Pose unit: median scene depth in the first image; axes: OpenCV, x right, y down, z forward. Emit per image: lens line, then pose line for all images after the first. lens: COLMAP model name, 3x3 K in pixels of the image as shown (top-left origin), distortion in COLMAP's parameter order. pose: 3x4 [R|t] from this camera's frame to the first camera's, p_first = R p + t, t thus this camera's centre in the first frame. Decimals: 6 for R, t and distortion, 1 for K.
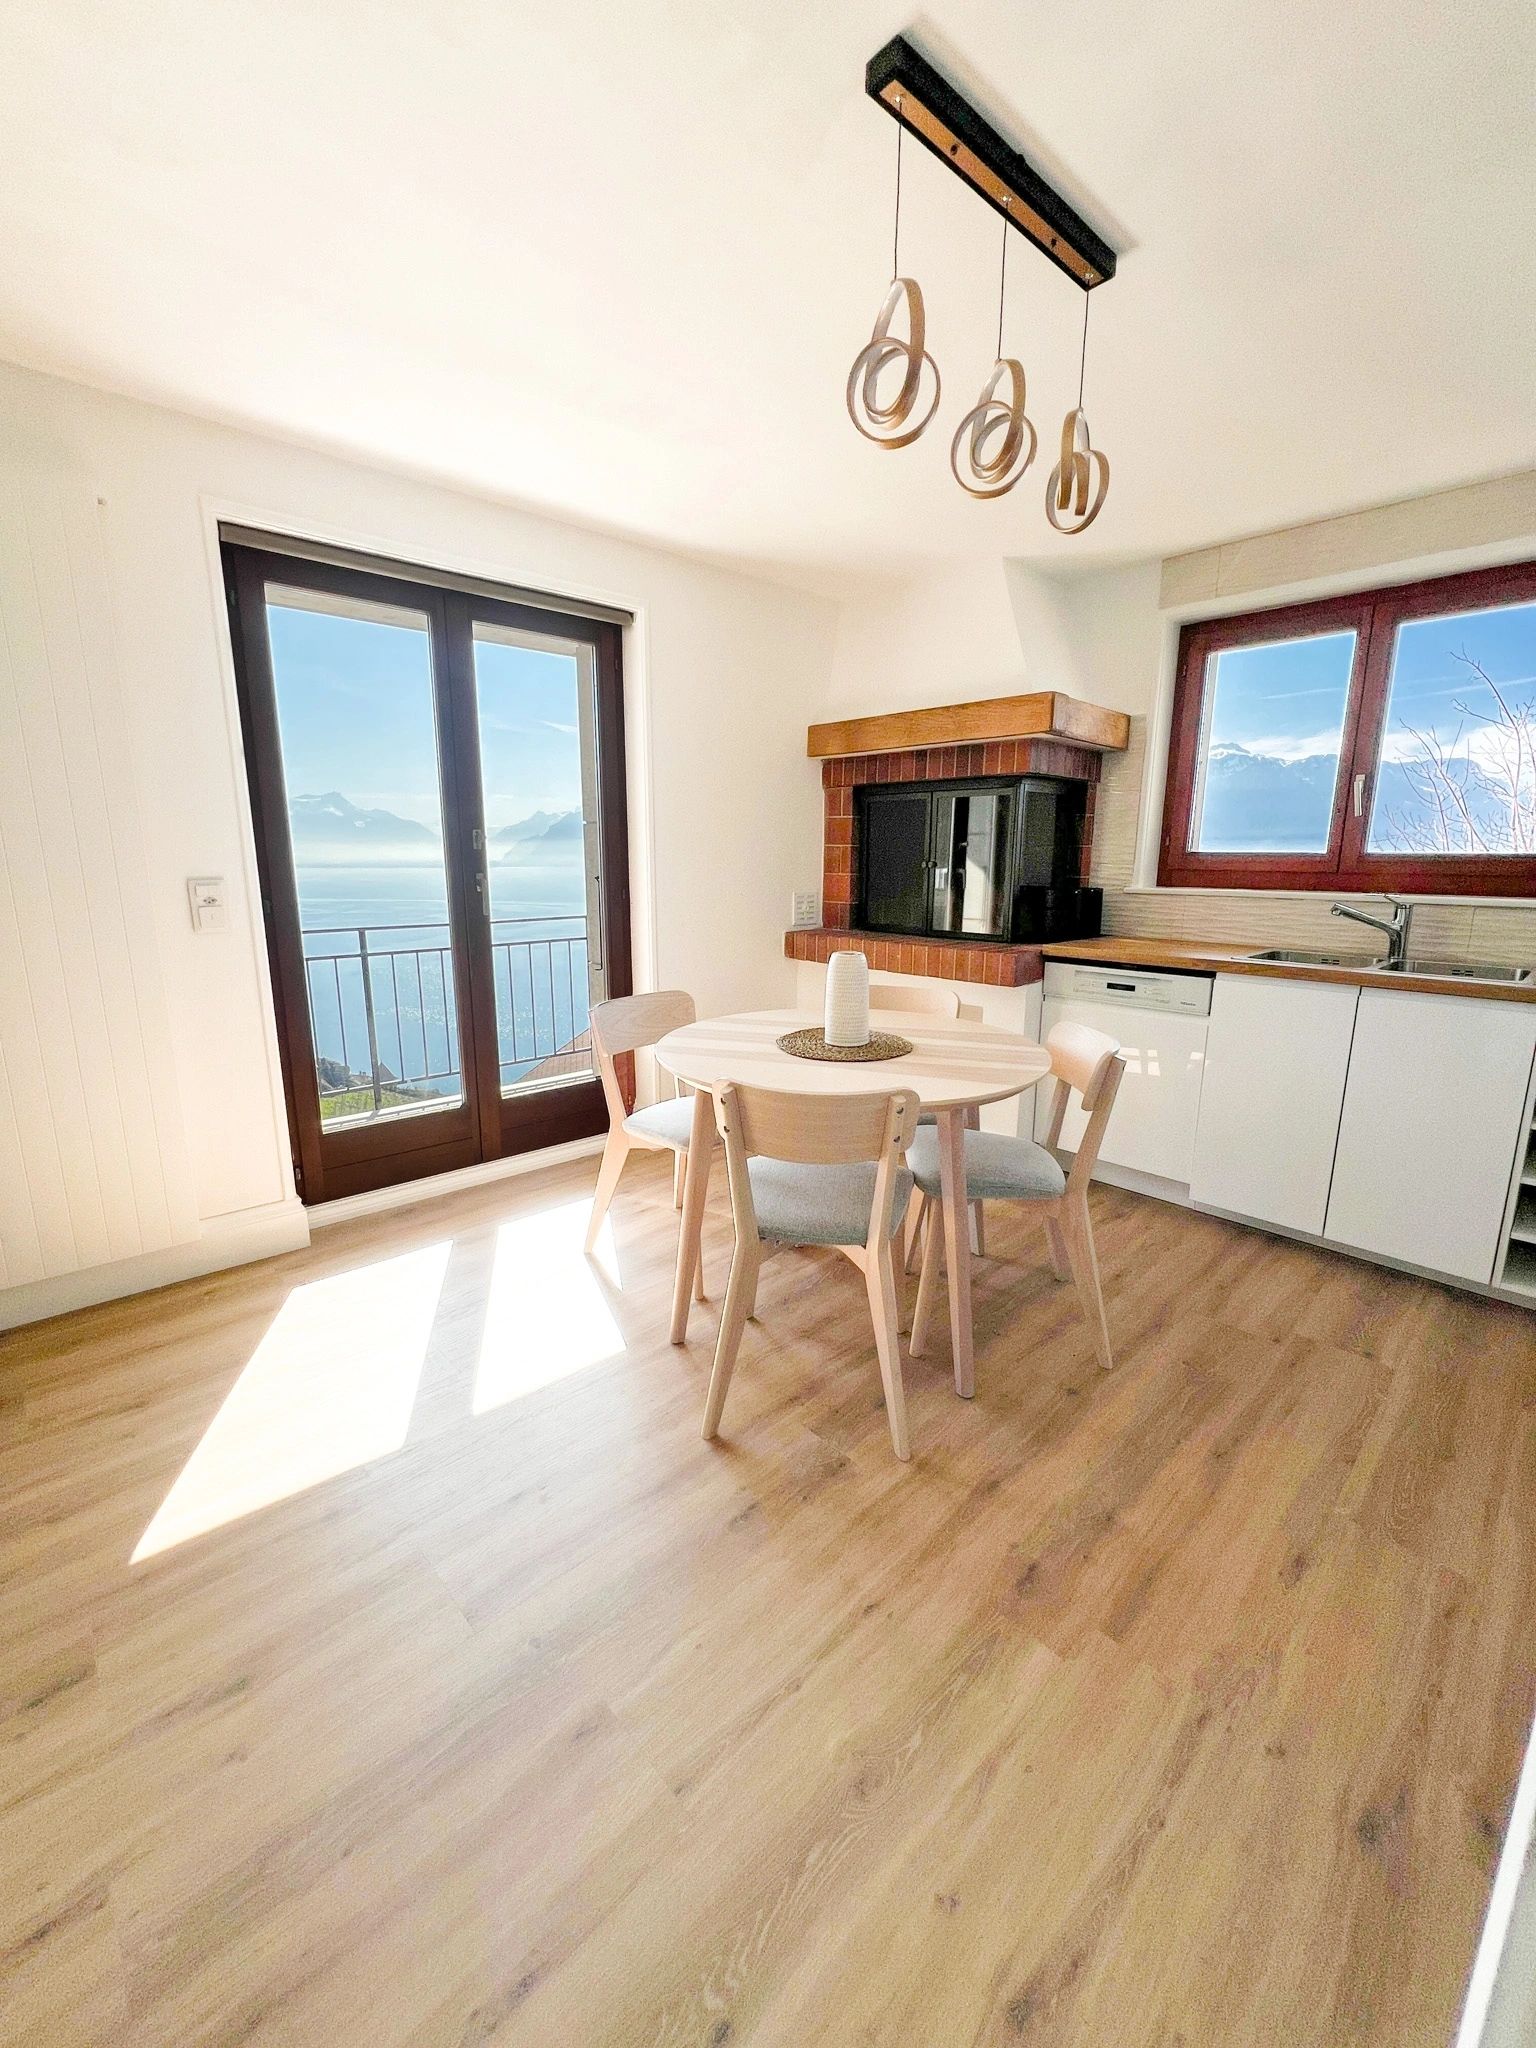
lens RADIAL K [[832.4, 0, 768.0], [0, 832.4, 1024.0], [0, 0, 1]] dist [-0.001021, 0.000341]
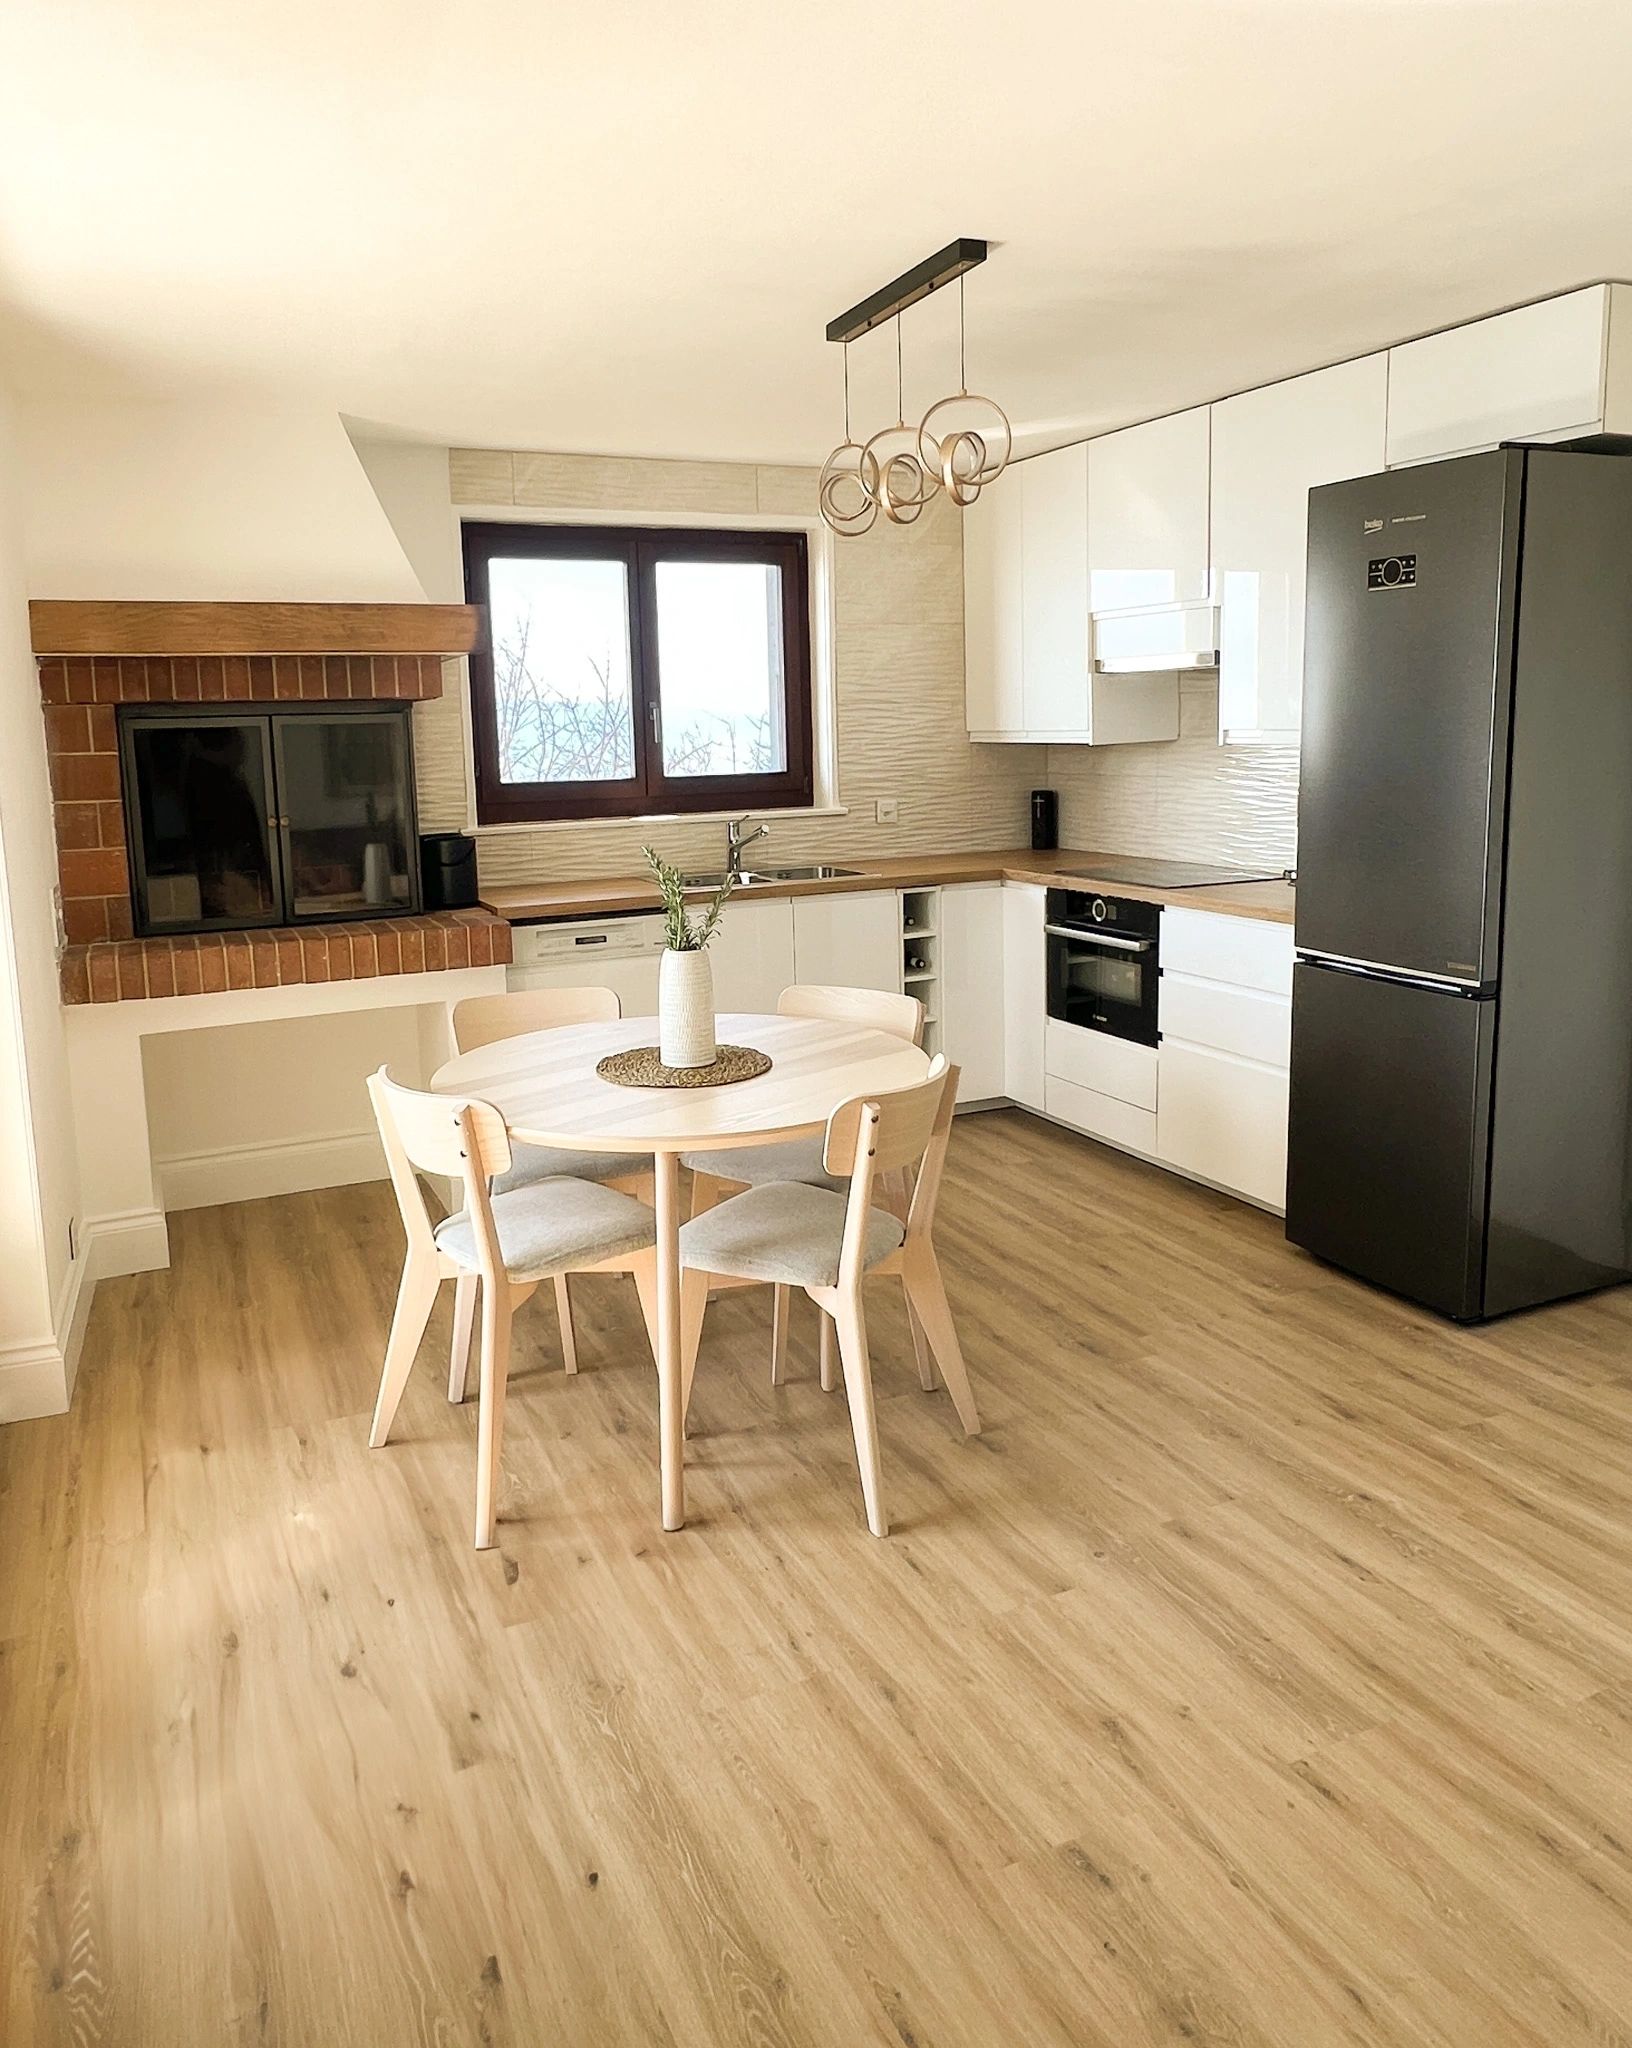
lens RADIAL K [[1494.9, 0, 818.6], [0, 1494.9, 930.8], [0, 0, 1]] dist [-0.001039, -0.000945]
pose [[0.297285, -0.150596, 0.942837, -1.090133], [0.220268, 0.971663, 0.085748, -0.150112], [-0.929034, 0.182185, 0.322033, 0.294859]]
